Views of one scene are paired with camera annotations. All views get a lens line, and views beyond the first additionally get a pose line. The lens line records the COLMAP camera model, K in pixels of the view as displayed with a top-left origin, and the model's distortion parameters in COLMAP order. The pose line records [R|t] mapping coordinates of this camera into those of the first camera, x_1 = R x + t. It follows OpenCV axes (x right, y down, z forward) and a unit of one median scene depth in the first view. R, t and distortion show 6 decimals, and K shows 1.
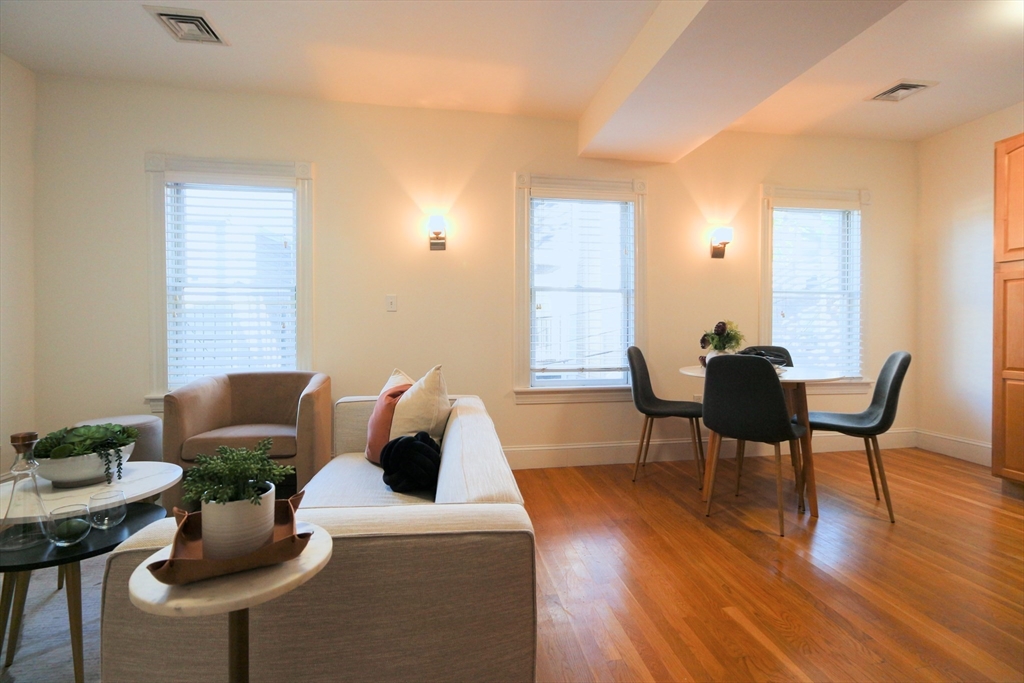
lens RADIAL K [[483.9, 0, 513.8], [0, 483.9, 336.0], [0, 0, 1]] dist [0.007991, 0.001049]
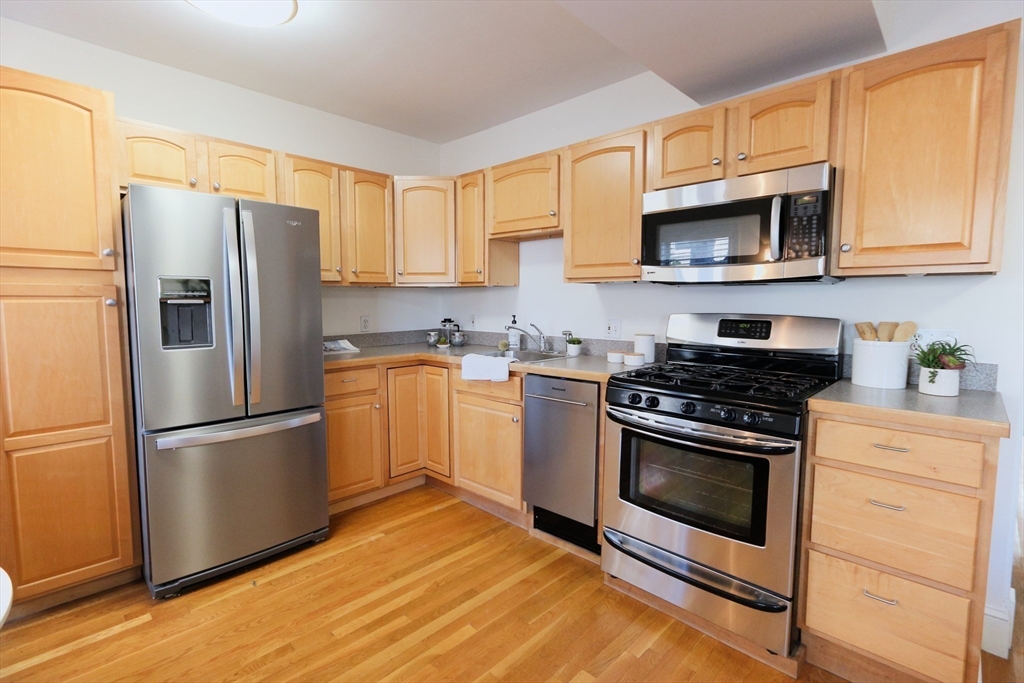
lens RADIAL K [[483.9, 0, 513.8], [0, 483.9, 336.0], [0, 0, 1]] dist [0.007991, 0.001049]
pose [[-0.597480, -0.061431, 0.799528, 0.096279], [0.011862, 0.996275, 0.085412, -0.093918], [-0.801796, 0.060517, -0.594525, 0.725191]]
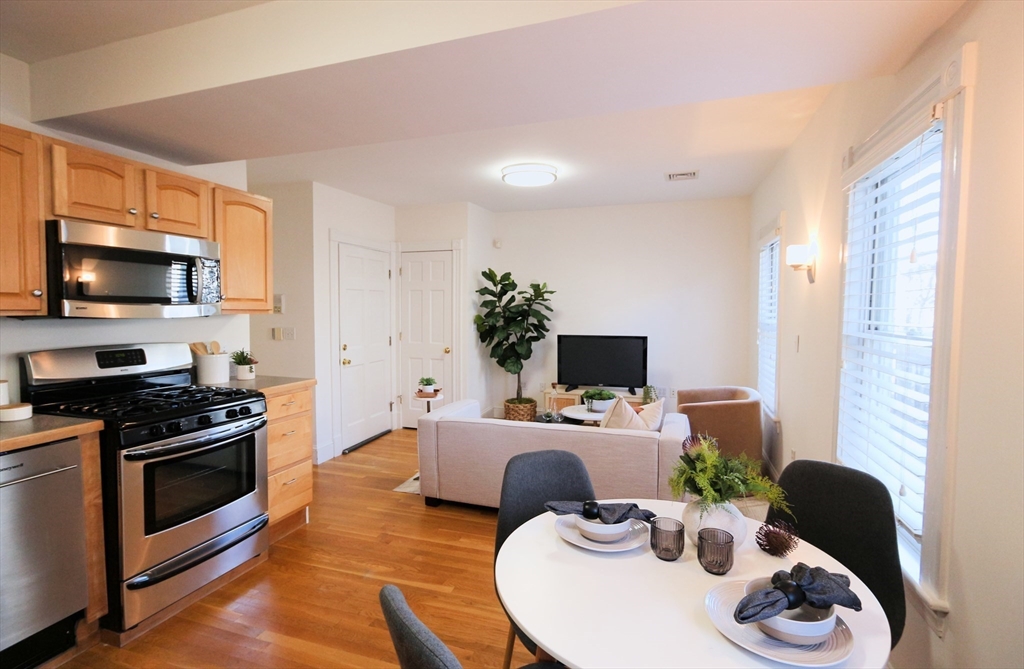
lens RADIAL K [[496.0, 0, 512.0], [0, 496.0, 334.5], [0, 0, 1]] dist [-0.000265, -0.000025]
pose [[-0.448360, 0.045823, -0.892678, 0.862796], [-0.013995, 0.998203, 0.058269, -0.132725], [0.893743, 0.038619, -0.446913, 0.954219]]
